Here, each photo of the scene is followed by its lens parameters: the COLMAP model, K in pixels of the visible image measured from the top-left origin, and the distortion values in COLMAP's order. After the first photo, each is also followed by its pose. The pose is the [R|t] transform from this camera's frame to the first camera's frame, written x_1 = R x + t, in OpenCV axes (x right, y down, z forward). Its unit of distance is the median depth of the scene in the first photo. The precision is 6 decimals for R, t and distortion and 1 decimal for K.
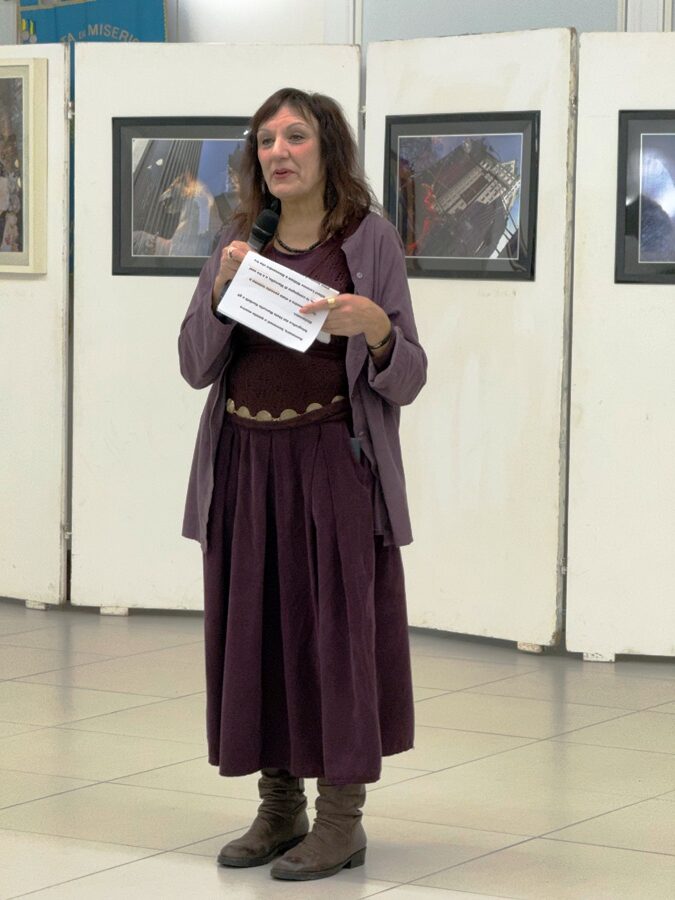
lens RADIAL K [[3189.8, 0, 337.5], [0, 3189.8, 450.0], [0, 0, 1]] dist [0.276230, -0.368365]
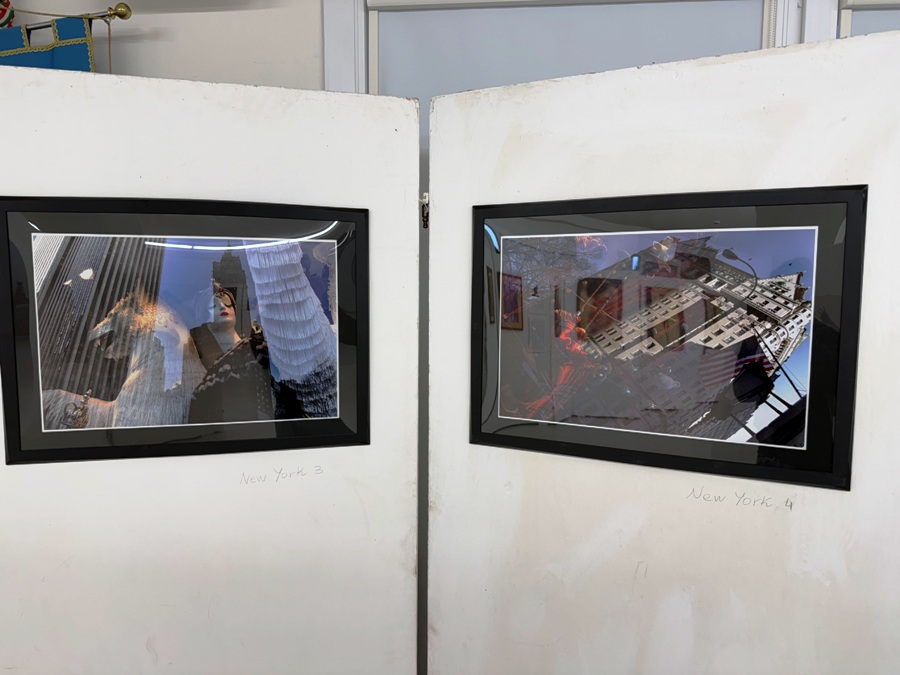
lens RADIAL K [[627.6, 0, 450.0], [0, 627.6, 337.5], [0, 0, 1]] dist [0.077809, -0.128380]
pose [[0.909005, -0.042951, 0.414567, -0.045236], [0.033452, 0.998985, 0.030150, -0.082400], [-0.415441, -0.013538, 0.909519, 0.895815]]
